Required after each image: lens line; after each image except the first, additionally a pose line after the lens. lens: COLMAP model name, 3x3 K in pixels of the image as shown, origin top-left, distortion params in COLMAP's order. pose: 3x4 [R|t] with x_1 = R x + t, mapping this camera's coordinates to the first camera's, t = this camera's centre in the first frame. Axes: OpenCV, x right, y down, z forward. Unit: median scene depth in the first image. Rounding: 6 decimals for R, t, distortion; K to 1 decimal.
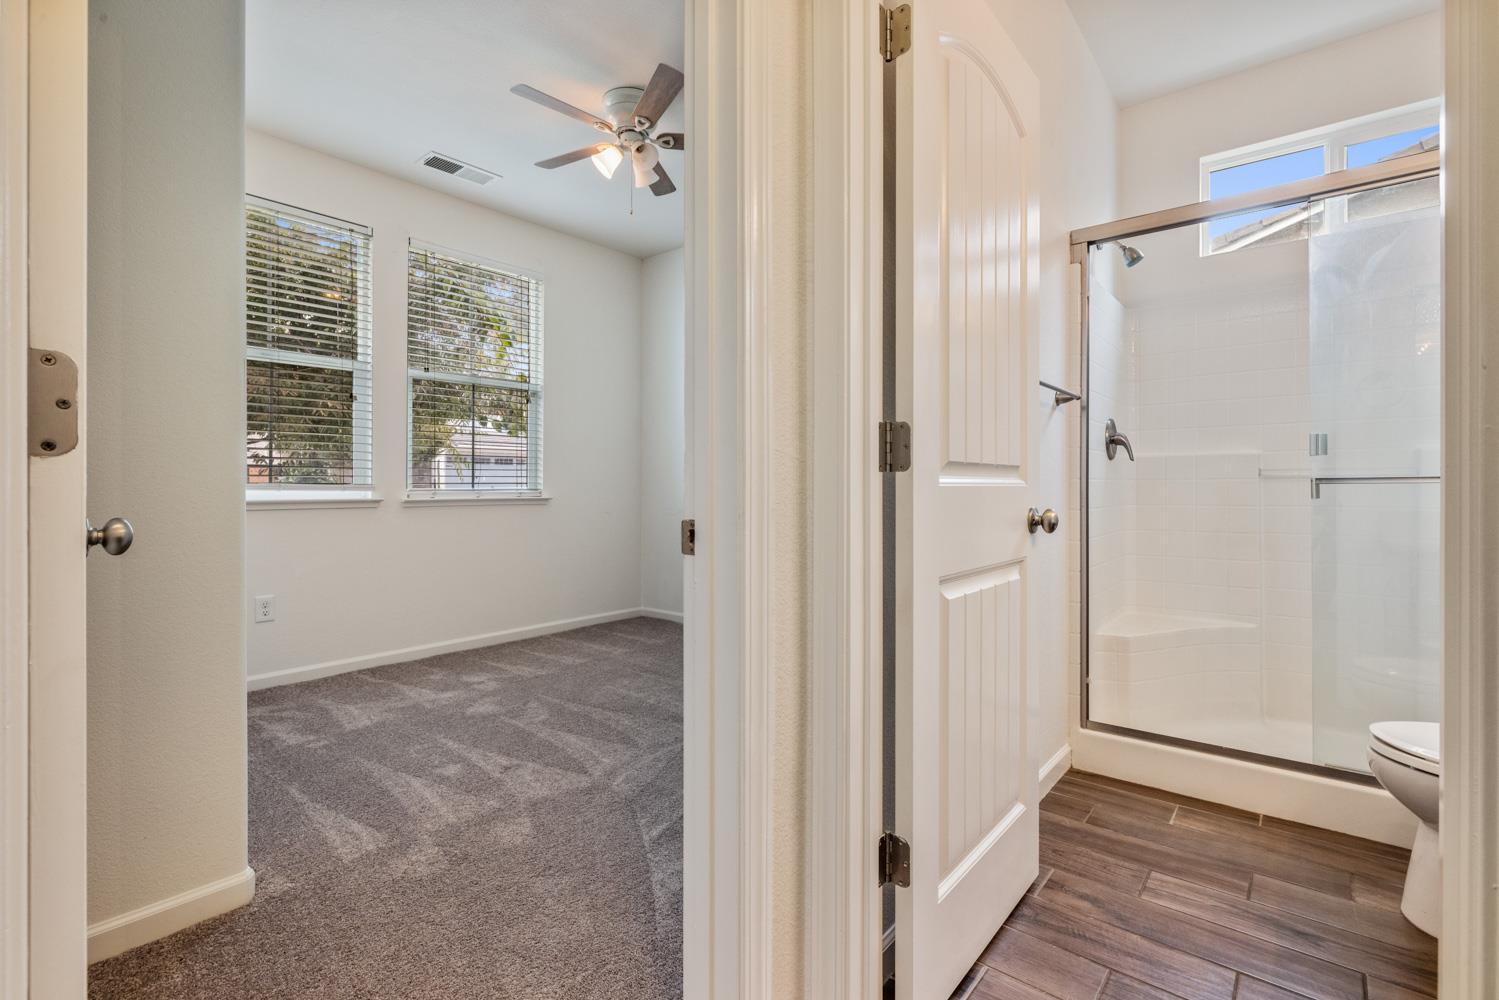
lens RADIAL K [[656.3, 0, 753.5], [0, 656.3, 488.1], [0, 0, 1]] dist [-0.004562, 0.000150]
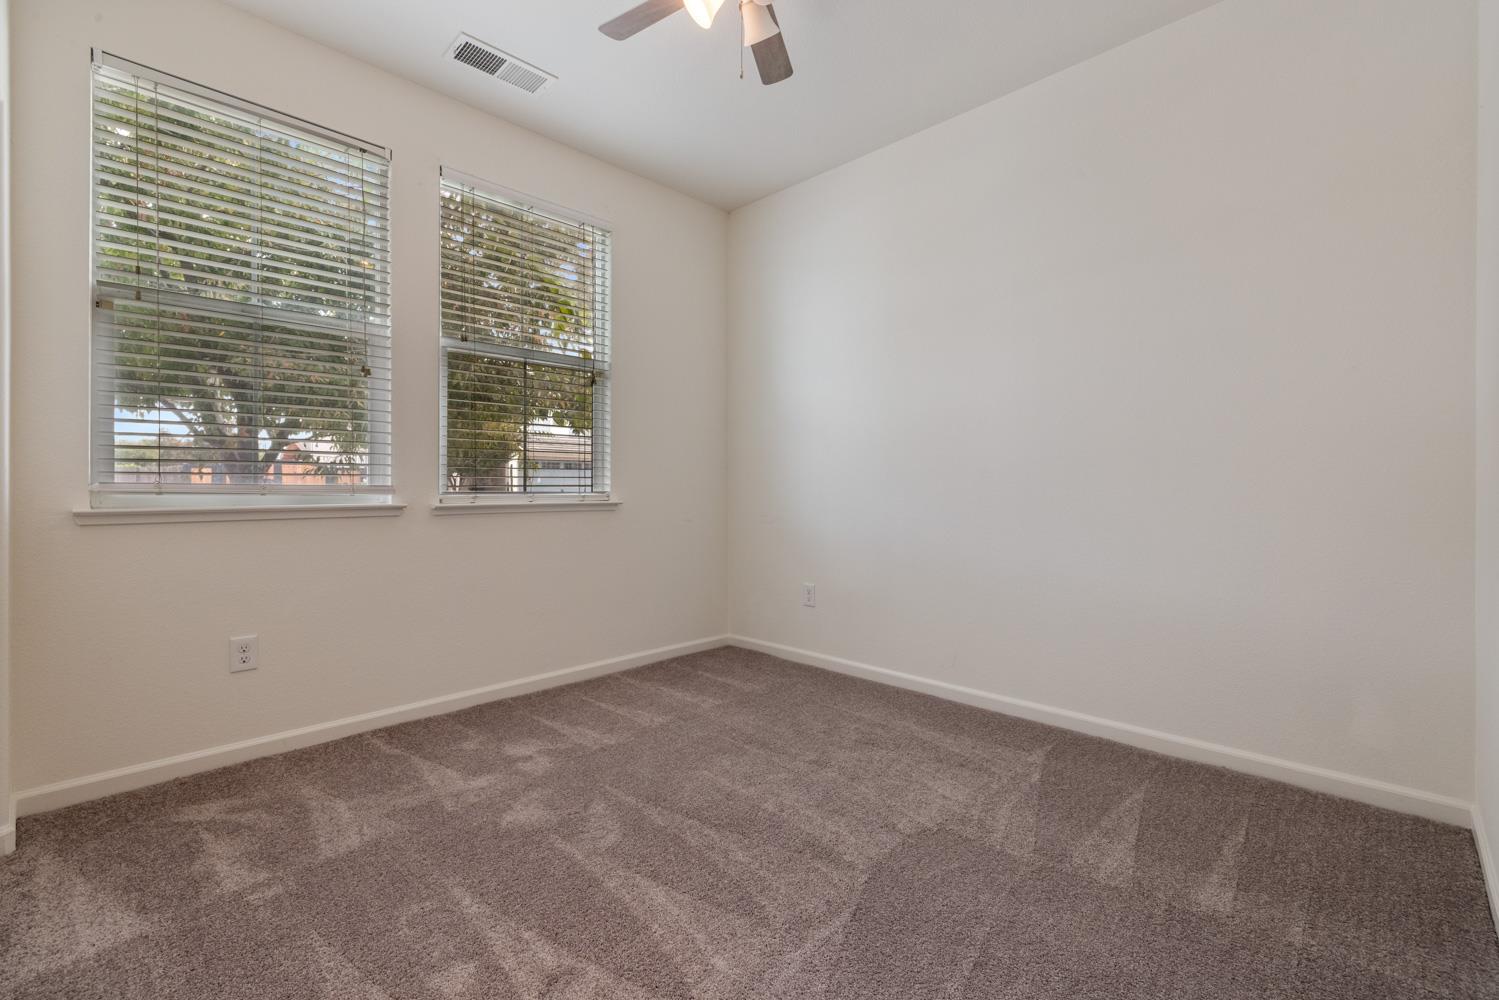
lens RADIAL K [[624.2, 0, 760.9], [0, 624.2, 489.4], [0, 0, 1]] dist [0.000922, -0.000309]
pose [[0.997319, -0.002213, -0.073147, -0.110671], [0.002036, 0.999995, -0.002497, 0.000847], [0.073153, 0.002341, 0.997318, 0.338643]]
